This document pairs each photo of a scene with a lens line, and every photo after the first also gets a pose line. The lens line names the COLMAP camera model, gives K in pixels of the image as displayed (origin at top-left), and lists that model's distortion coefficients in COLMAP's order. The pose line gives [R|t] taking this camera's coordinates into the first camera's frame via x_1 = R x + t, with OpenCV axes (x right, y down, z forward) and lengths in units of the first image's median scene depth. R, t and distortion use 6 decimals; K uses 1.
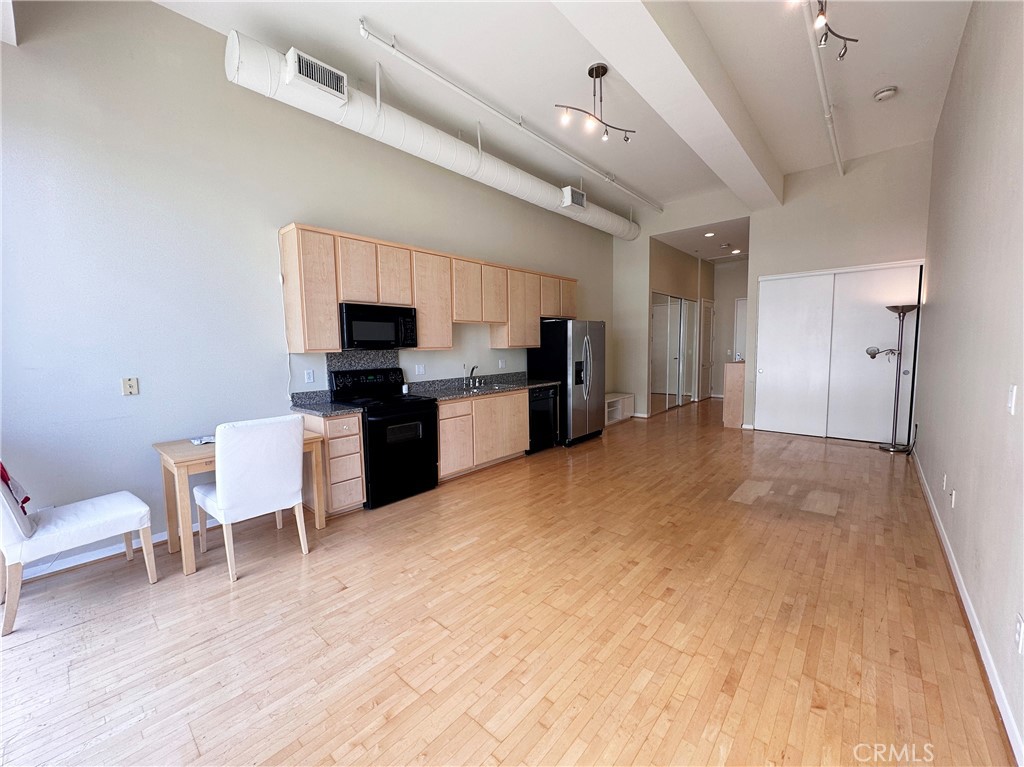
lens RADIAL K [[409.9, 0, 511.4], [0, 409.9, 384.1], [0, 0, 1]] dist [-0.002185, 0.000880]
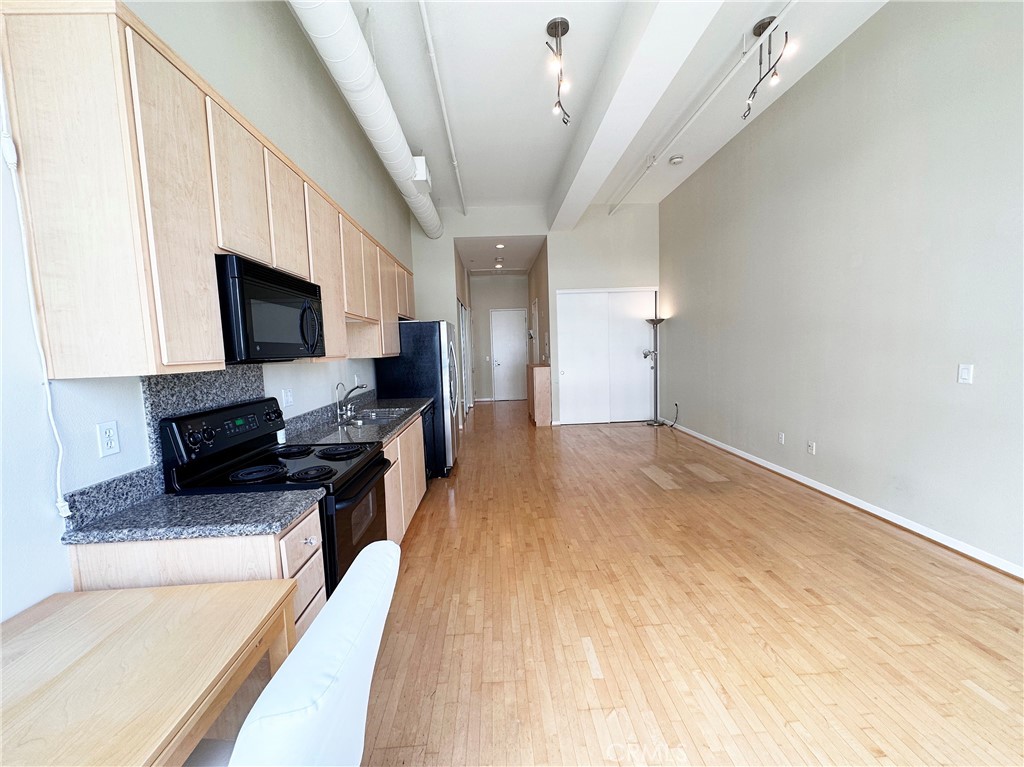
lens RADIAL K [[409.9, 0, 512.0], [0, 409.9, 383.6], [0, 0, 1]] dist [-0.002185, 0.000880]
pose [[0.717691, -0.069092, 0.692926, -0.488550], [0.088511, 0.996046, 0.007642, -0.039915], [-0.690714, 0.055847, 0.720969, 0.479482]]
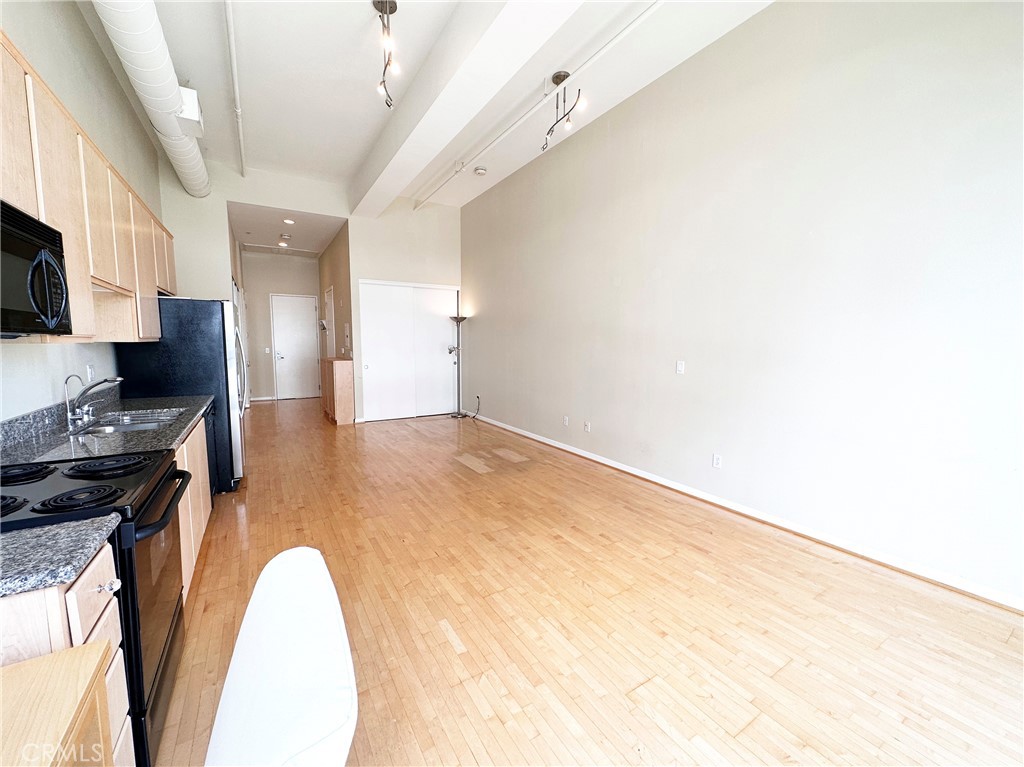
lens RADIAL K [[409.9, 0, 512.4], [0, 409.9, 383.1], [0, 0, 1]] dist [-0.002185, 0.000880]
pose [[0.289276, -0.079763, 0.953917, -0.542805], [0.081433, 0.994960, 0.058500, -0.037392], [-0.953776, 0.060757, 0.294314, 0.547189]]
